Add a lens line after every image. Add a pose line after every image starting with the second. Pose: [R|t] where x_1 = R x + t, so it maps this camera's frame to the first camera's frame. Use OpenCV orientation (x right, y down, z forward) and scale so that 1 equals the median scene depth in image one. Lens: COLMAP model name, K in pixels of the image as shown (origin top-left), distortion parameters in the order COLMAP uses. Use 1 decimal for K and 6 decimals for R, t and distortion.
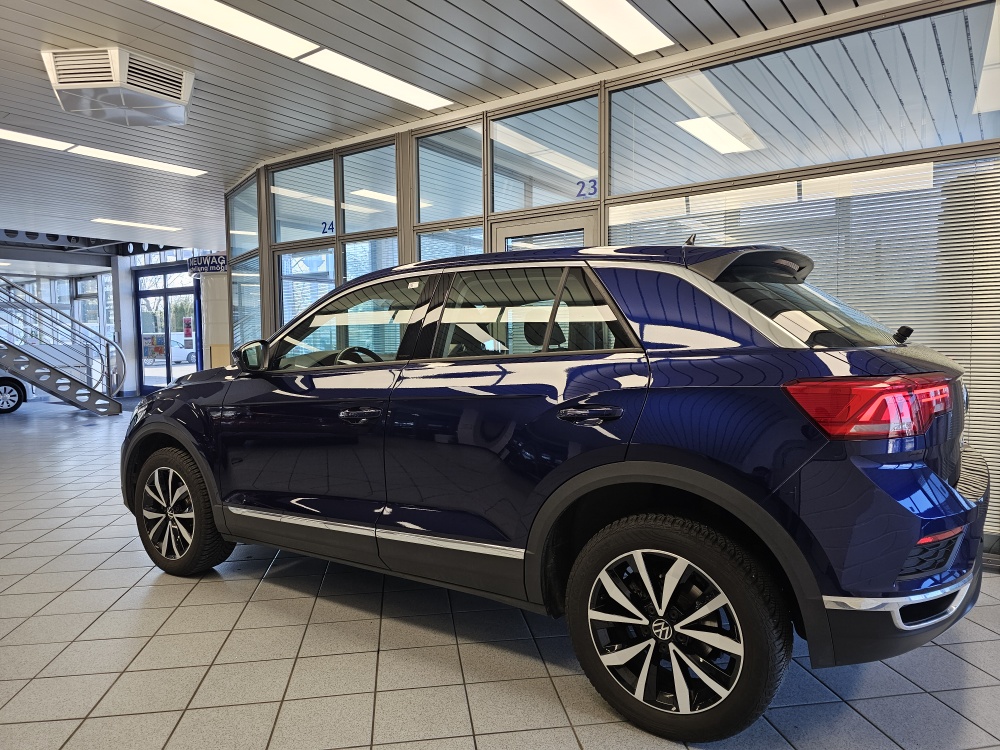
lens RADIAL K [[686.0, 0, 512.5], [0, 686.0, 372.6], [0, 0, 1]] dist [0.033967, -0.034568]
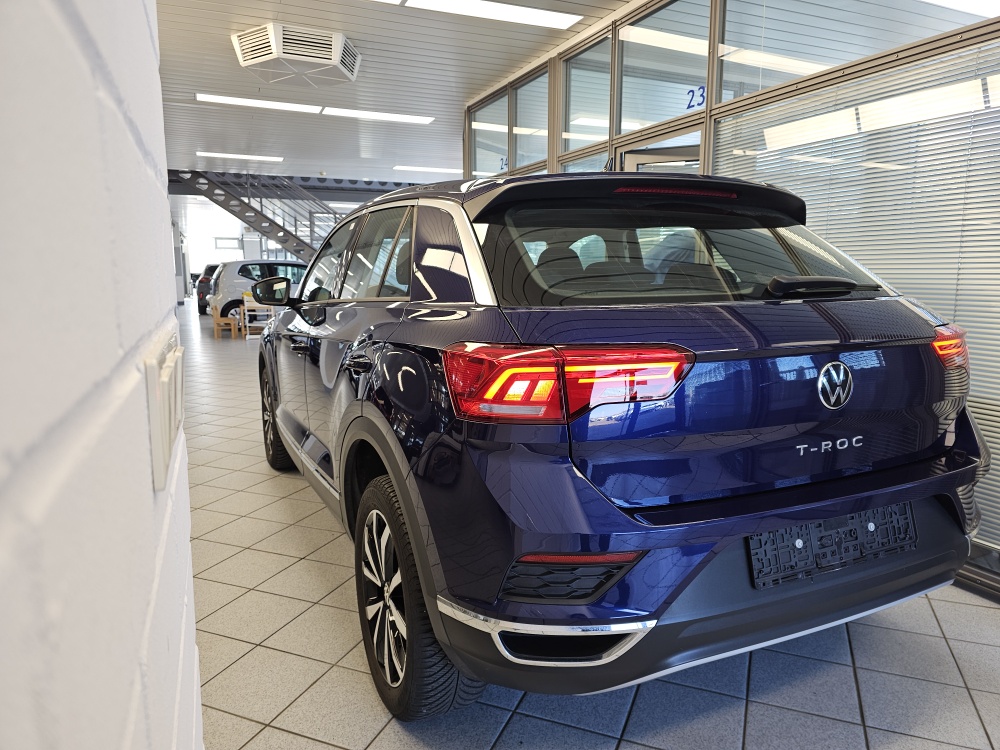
lens RADIAL K [[686.0, 0, 512.5], [0, 686.0, 372.6], [0, 0, 1]] dist [0.033967, -0.034568]
pose [[0.858429, 0.085088, -0.505825, 0.374101], [-0.032977, 0.993260, 0.111117, -0.019794], [0.511871, -0.078706, 0.855449, 0.135362]]
